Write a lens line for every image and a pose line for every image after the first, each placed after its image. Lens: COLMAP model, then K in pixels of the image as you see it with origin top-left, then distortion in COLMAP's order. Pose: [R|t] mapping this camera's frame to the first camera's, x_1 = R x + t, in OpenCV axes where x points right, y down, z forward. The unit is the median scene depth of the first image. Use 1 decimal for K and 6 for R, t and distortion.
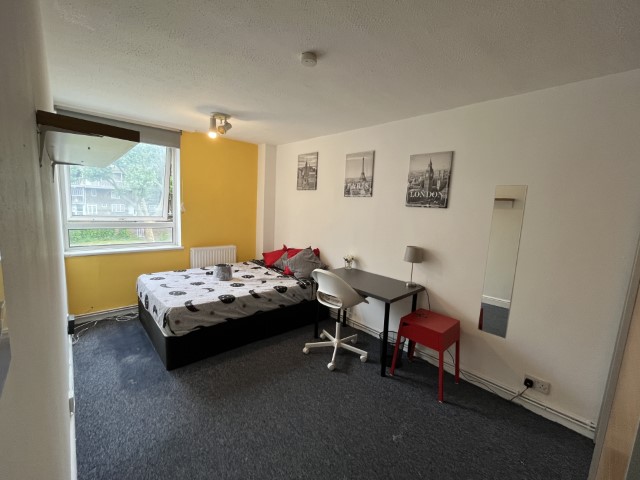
lens RADIAL K [[275.7, 0, 317.5], [0, 275.7, 240.5], [0, 0, 1]] dist [-0.002061, -0.000841]
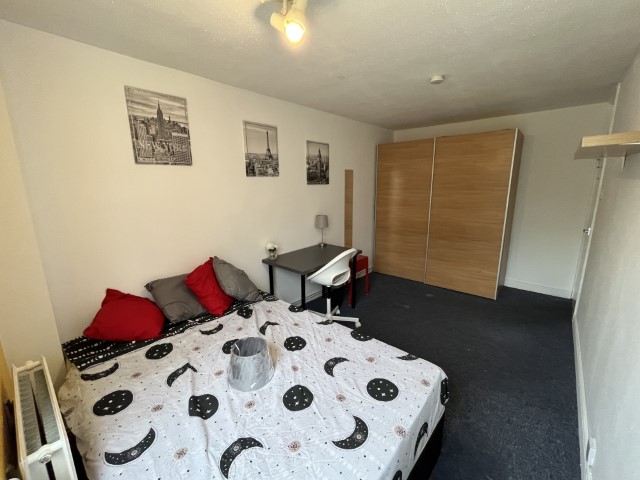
lens RADIAL K [[275.7, 0, 317.5], [0, 275.7, 240.5], [0, 0, 1]] dist [-0.002061, -0.000841]
pose [[-0.116956, -0.251899, 0.960660, -0.894578], [0.135075, 0.954276, 0.266670, -0.206930], [-0.983908, 0.160950, -0.077583, 1.105000]]
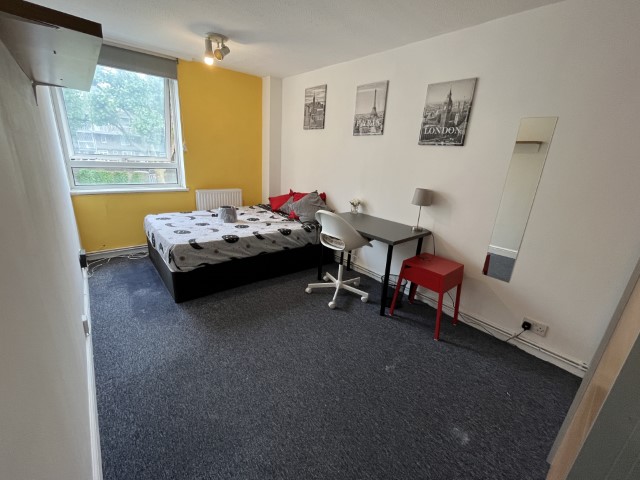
lens RADIAL K [[275.7, 0, 317.5], [0, 275.7, 240.5], [0, 0, 1]] dist [-0.002061, -0.000841]
pose [[0.998884, 0.024529, -0.040352, 0.028268], [-0.017208, 0.984827, 0.172681, 0.038631], [0.043975, -0.171794, 0.984151, 0.022826]]
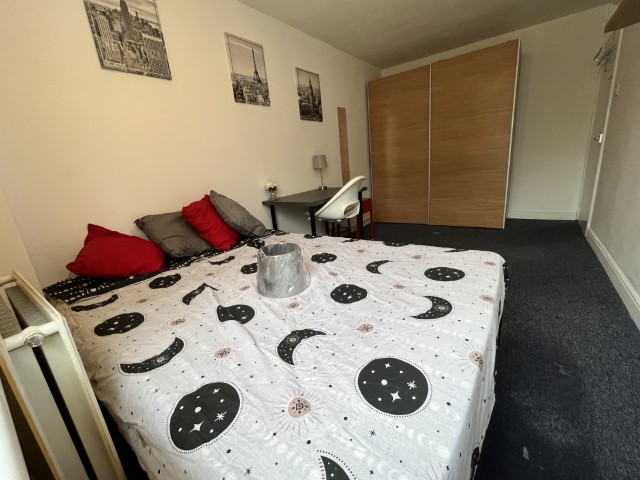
lens RADIAL K [[275.7, 0, 317.5], [0, 275.7, 240.5], [0, 0, 1]] dist [-0.002061, -0.000841]
pose [[-0.205371, -0.291752, 0.934186, -0.840387], [0.212476, 0.918474, 0.333556, -0.035456], [-0.955341, 0.266994, -0.126637, 1.218444]]
